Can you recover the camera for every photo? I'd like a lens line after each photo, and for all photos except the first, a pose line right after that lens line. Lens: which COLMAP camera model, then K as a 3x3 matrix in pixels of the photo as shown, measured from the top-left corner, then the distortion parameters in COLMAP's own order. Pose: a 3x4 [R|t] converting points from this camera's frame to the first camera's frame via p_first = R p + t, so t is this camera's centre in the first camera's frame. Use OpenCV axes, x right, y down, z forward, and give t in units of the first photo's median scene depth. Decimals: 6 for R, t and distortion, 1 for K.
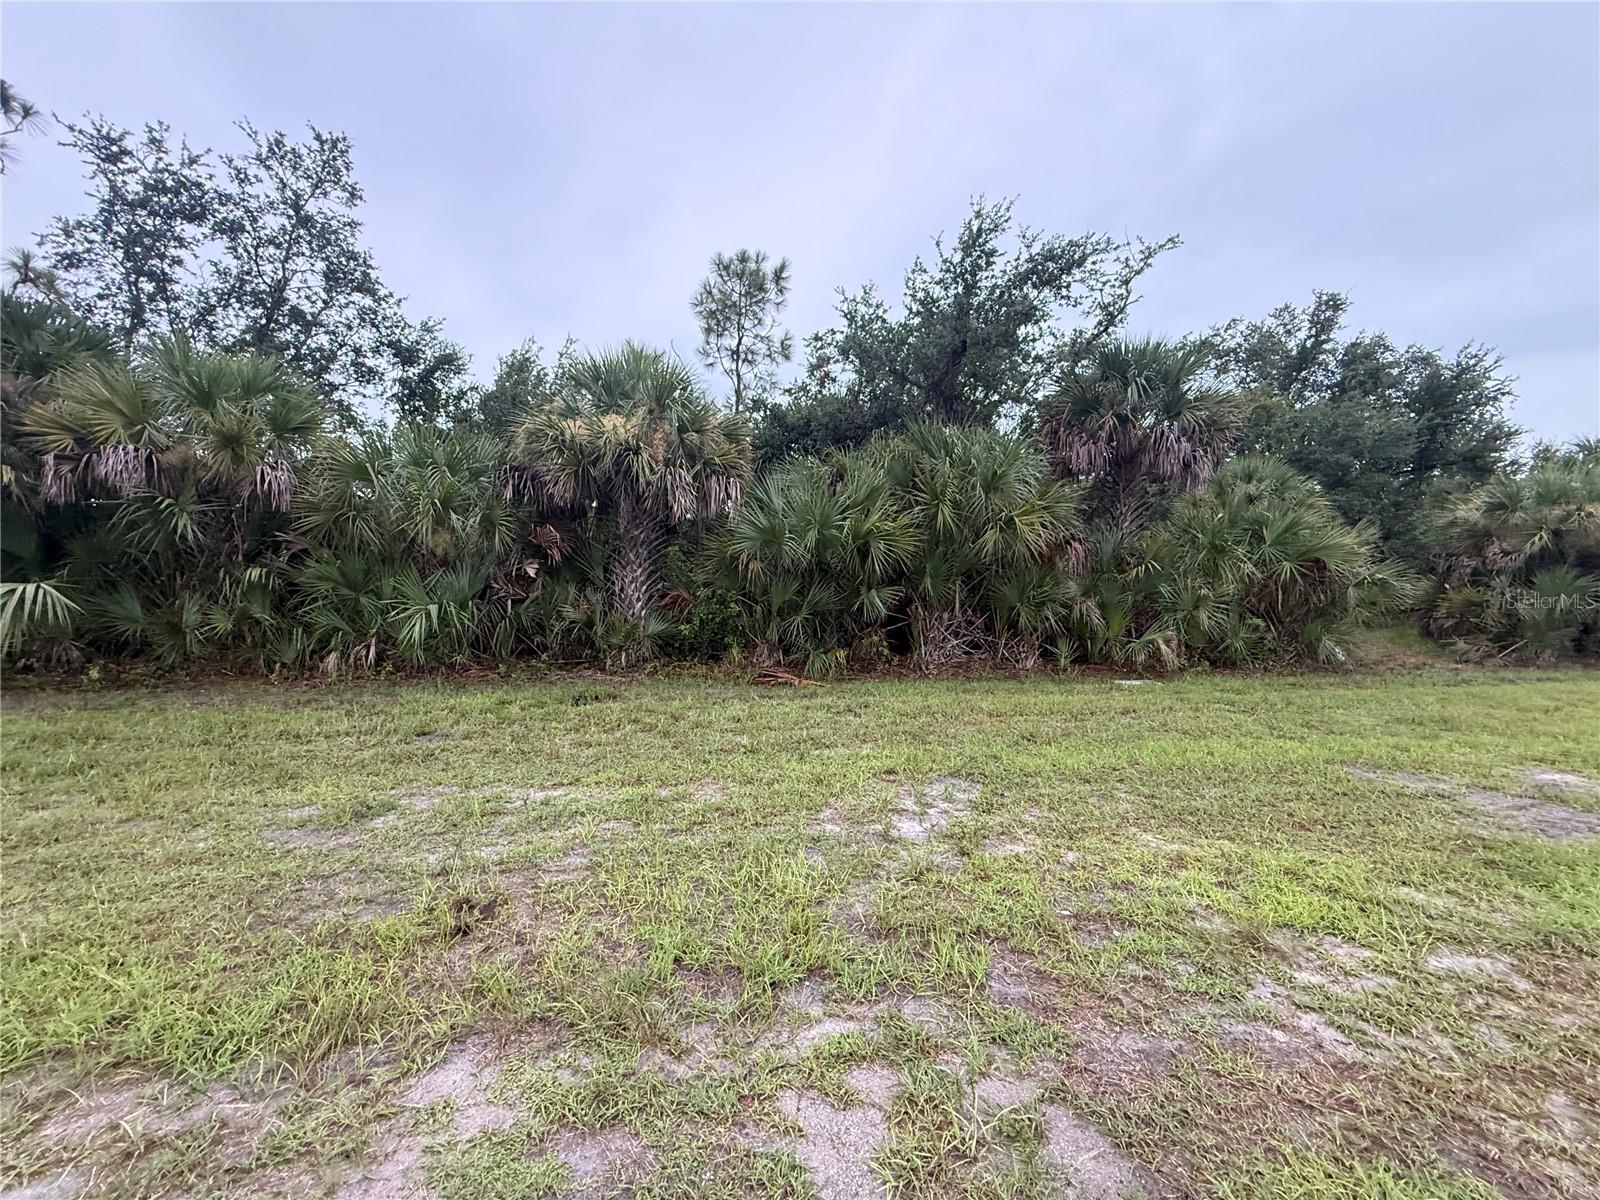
lens RADIAL K [[642.1, 0, 800.0], [0, 642.1, 600.0], [0, 0, 1]] dist [-0.000062, 0.000778]
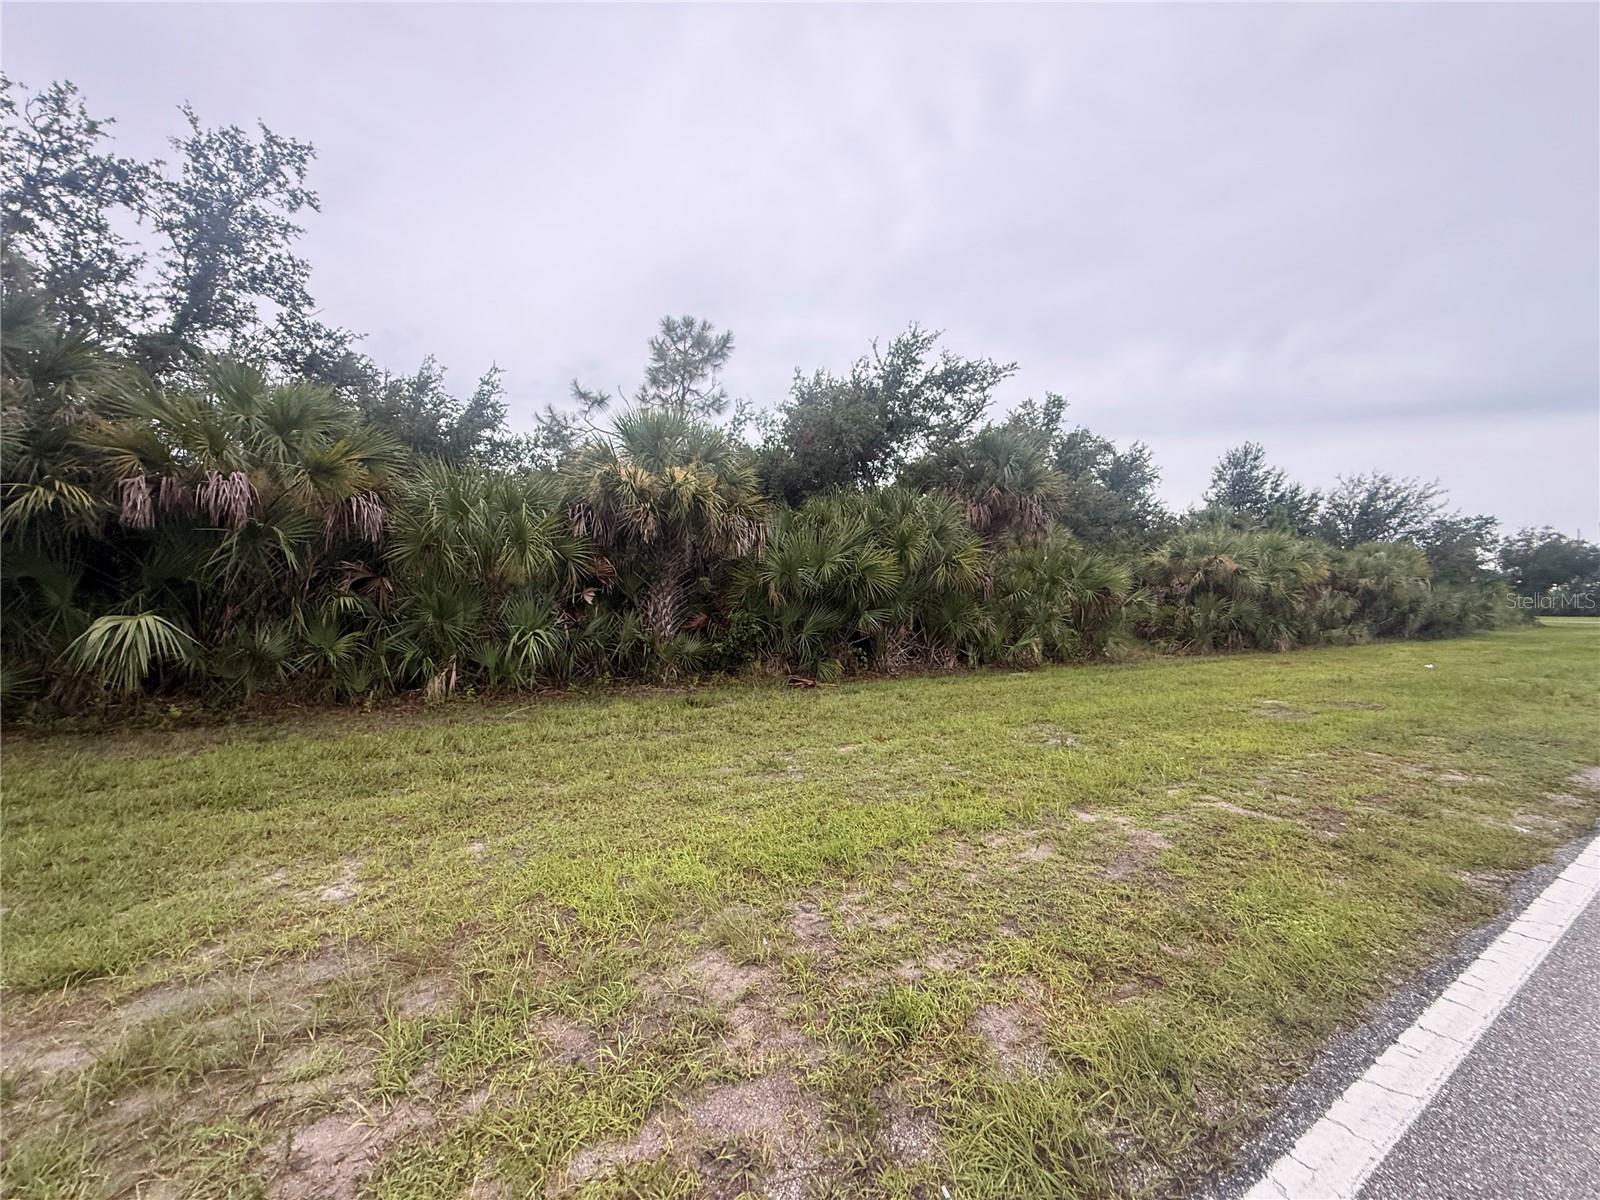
lens RADIAL K [[635.2, 0, 800.0], [0, 635.2, 600.0], [0, 0, 1]] dist [0.008879, -0.003304]
pose [[0.931627, -0.004677, 0.363387, -0.437292], [0.017195, 0.999365, -0.031222, -0.002011], [-0.363010, 0.035336, 0.931115, -0.150713]]
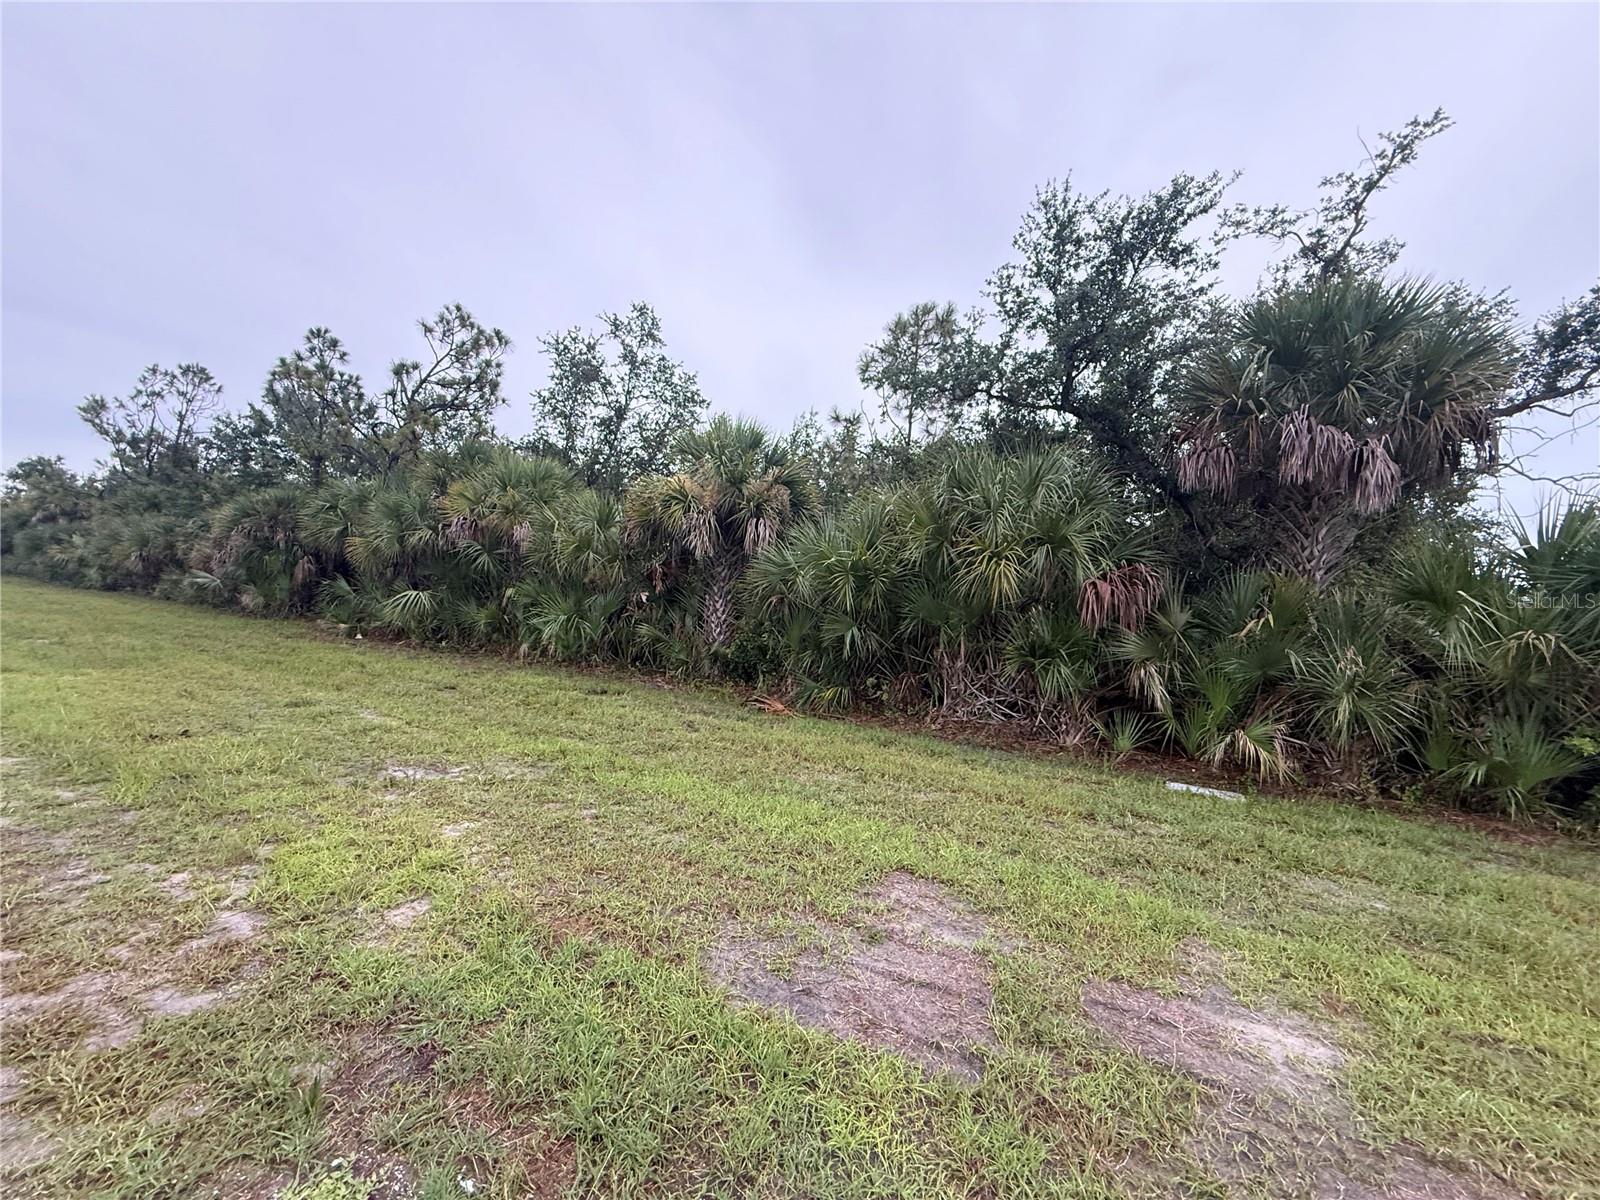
lens RADIAL K [[635.2, 0, 800.0], [0, 635.2, 600.0], [0, 0, 1]] dist [0.008879, -0.003304]
pose [[0.768817, 0.033561, -0.638588, 0.598877], [-0.086765, 0.994862, -0.052174, -0.000445], [0.633556, 0.095520, 0.767778, 0.189294]]
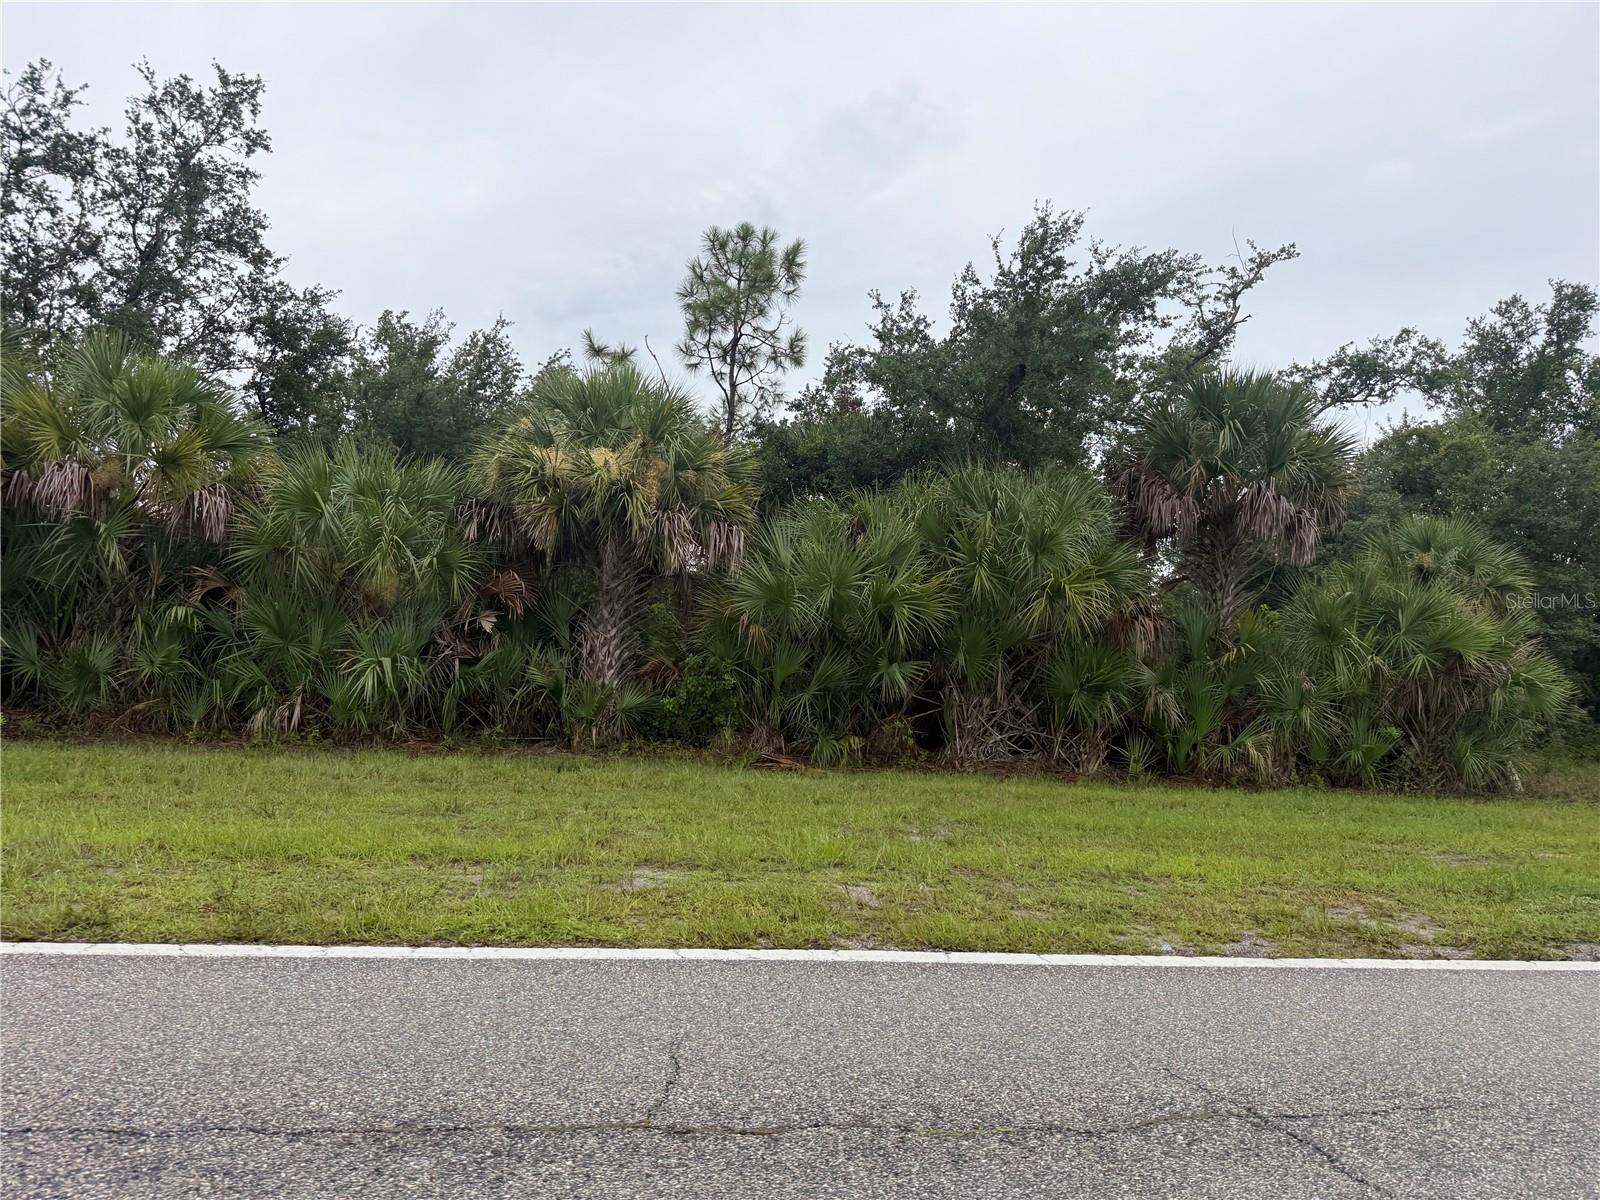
lens RADIAL K [[1133.9, 0, 800.0], [0, 1133.9, 600.0], [0, 0, 1]] dist [0.068386, -0.079716]
pose [[0.999109, 0.040941, 0.010257, -0.028135], [-0.039667, 0.993868, -0.103211, 0.053229], [-0.014420, 0.102712, 0.994607, -0.431990]]
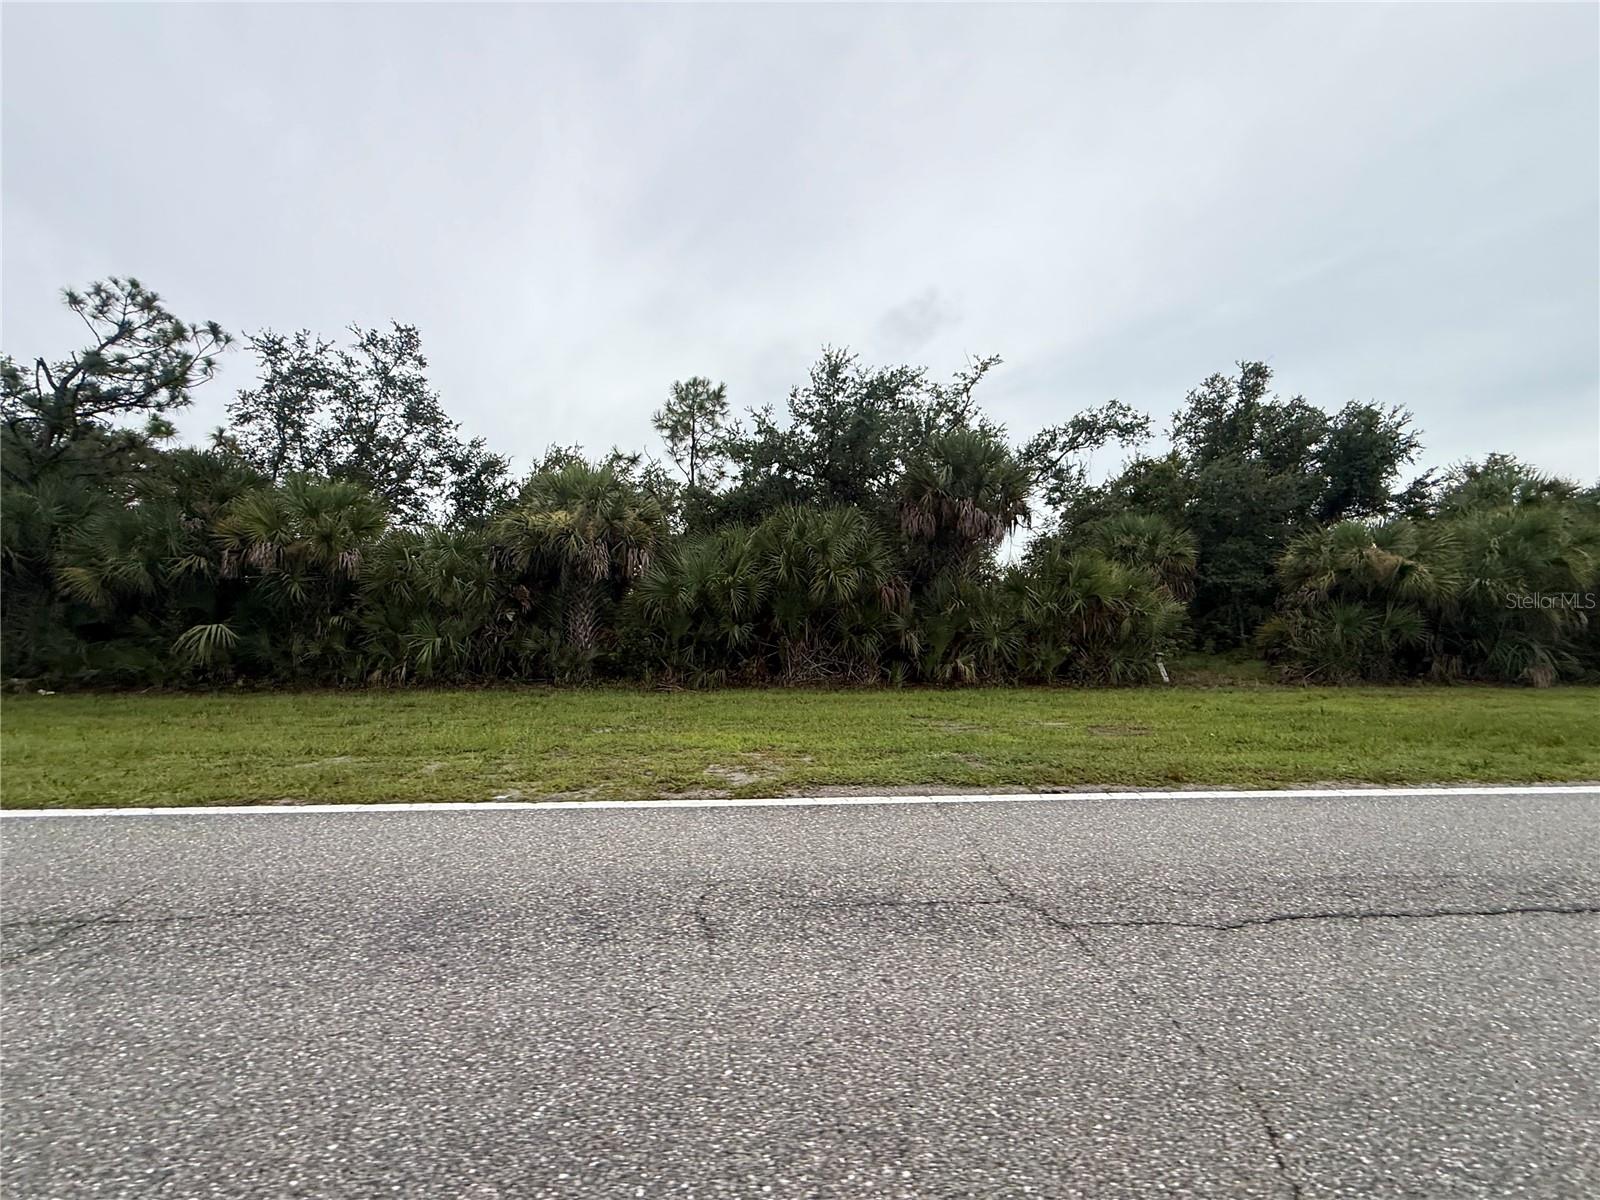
lens RADIAL K [[642.1, 0, 800.0], [0, 642.1, 600.0], [0, 0, 1]] dist [-0.000062, 0.000778]
pose [[0.992786, -0.021721, -0.117916, 0.377508], [0.010783, 0.995644, -0.092614, 0.054789], [0.119414, 0.090674, 0.988695, -0.341627]]
